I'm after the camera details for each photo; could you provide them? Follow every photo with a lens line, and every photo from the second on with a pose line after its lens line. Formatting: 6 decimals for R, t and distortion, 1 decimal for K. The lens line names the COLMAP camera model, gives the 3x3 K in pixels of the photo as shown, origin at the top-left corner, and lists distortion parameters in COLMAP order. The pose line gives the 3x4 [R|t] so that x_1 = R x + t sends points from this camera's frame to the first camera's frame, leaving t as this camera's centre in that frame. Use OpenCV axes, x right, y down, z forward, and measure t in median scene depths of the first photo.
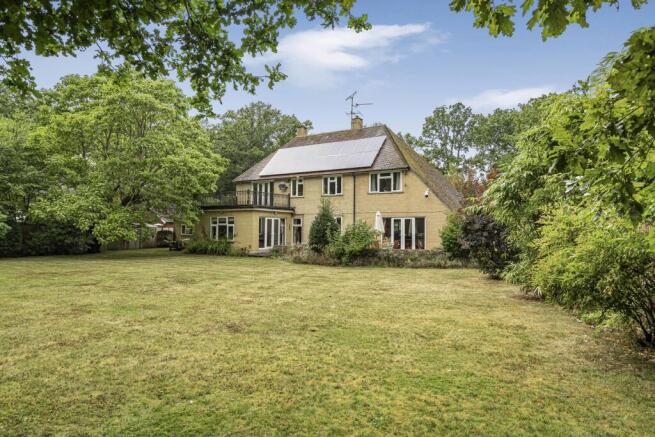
lens RADIAL K [[416.5, 0, 326.5], [0, 416.5, 217.1], [0, 0, 1]] dist [0.018525, -0.003148]
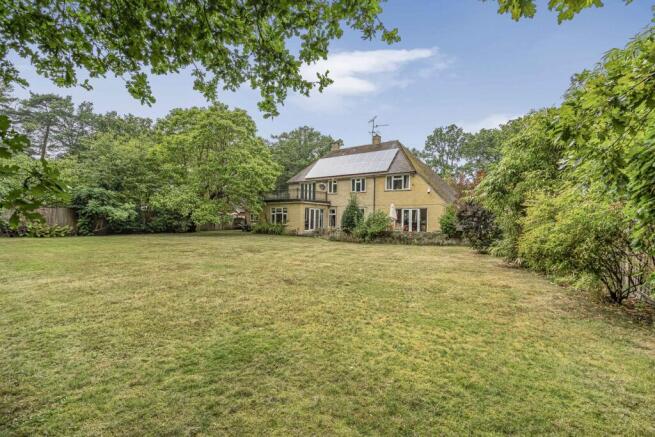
lens RADIAL K [[300.4, 0, 328.2], [0, 300.4, 216.2], [0, 0, 1]] dist [0.000869, 0.001563]
pose [[0.996736, 0.008138, -0.080314, -0.005393], [-0.006606, 0.999792, 0.019318, 0.010638], [0.080455, -0.018725, 0.996582, 0.009903]]
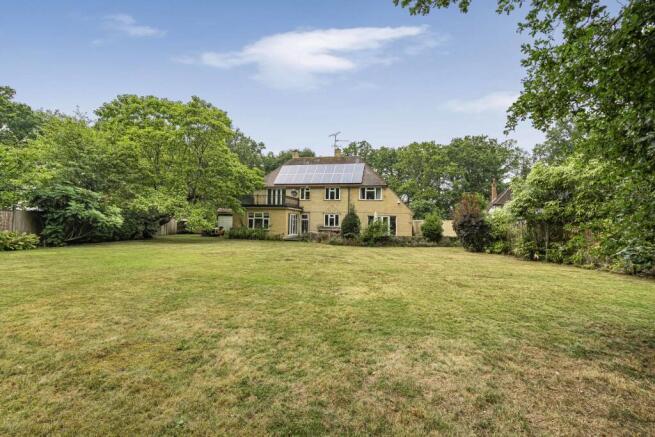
lens RADIAL K [[300.4, 0, 321.6], [0, 300.4, 216.6], [0, 0, 1]] dist [0.000869, 0.001563]
pose [[0.949651, 0.019214, 0.312720, -0.494624], [-0.024326, 0.999626, 0.012455, -0.006829], [-0.312364, -0.019435, 0.949764, -0.038584]]
